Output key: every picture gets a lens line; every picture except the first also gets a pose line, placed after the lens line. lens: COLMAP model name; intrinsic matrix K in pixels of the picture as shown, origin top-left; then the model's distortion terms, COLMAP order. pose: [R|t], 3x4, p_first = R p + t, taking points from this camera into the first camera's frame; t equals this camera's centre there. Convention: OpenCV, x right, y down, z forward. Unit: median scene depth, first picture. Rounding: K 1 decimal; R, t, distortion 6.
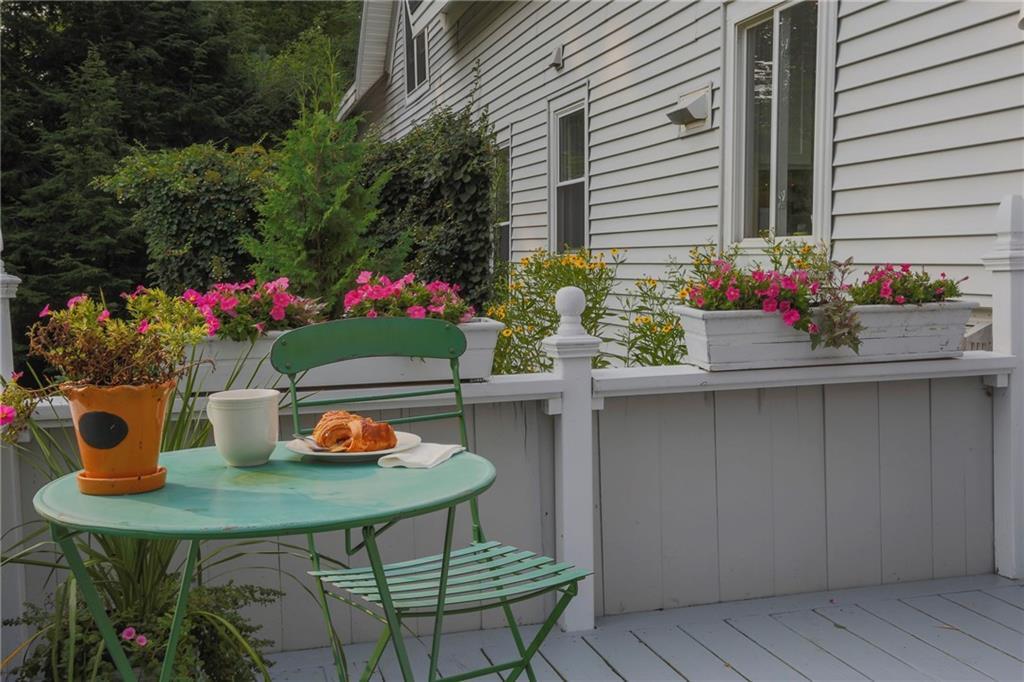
lens RADIAL K [[1098.3, 0, 513.8], [0, 1098.3, 337.8], [0, 0, 1]] dist [0.069396, 0.000000]
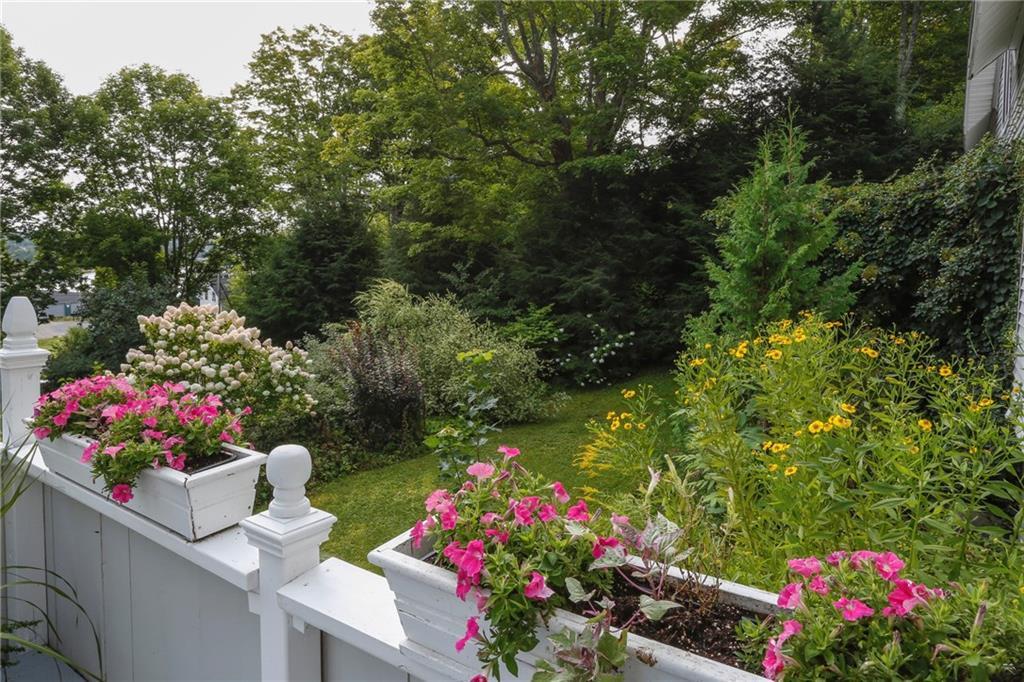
lens RADIAL K [[657.1, 0, 505.7], [0, 657.1, 297.6], [0, 0, 1]] dist [-0.032366, 0.000561]
pose [[0.635055, 0.072022, -0.769102, 0.169604], [-0.064573, 0.997109, 0.040054, -0.060065], [0.769763, 0.024227, 0.637869, 0.295929]]
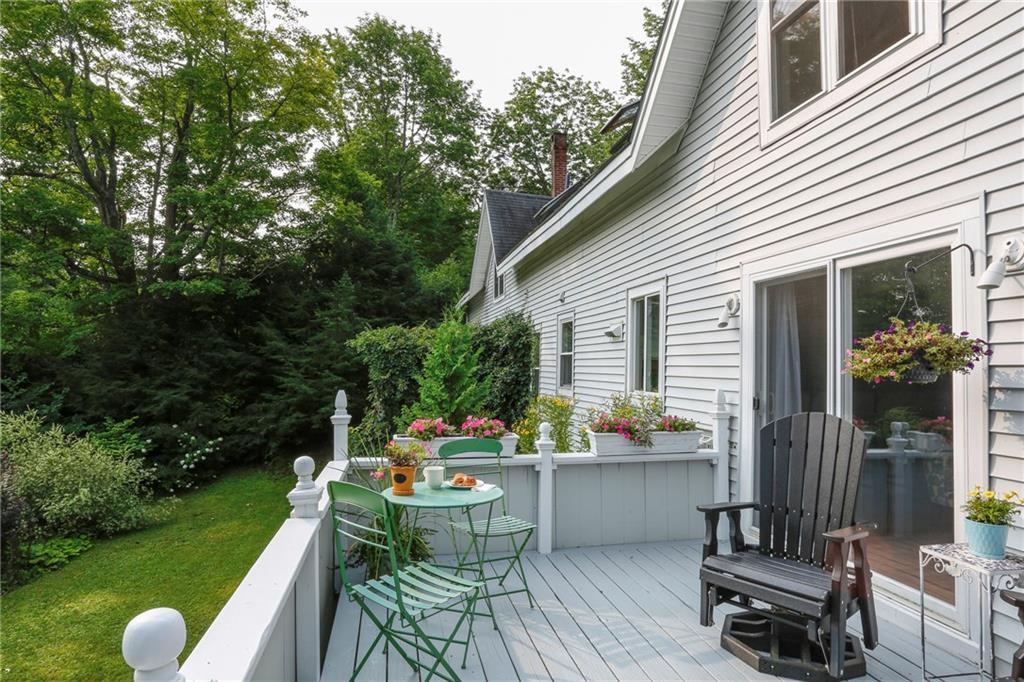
lens RADIAL K [[611.6, 0, 509.8], [0, 611.6, 342.7], [0, 0, 1]] dist [-0.031380, 0.000708]
pose [[0.997179, 0.021752, -0.071839, 0.025179], [-0.029522, 0.993610, -0.108937, -0.027756], [0.069010, 0.110751, 0.991449, -0.189732]]
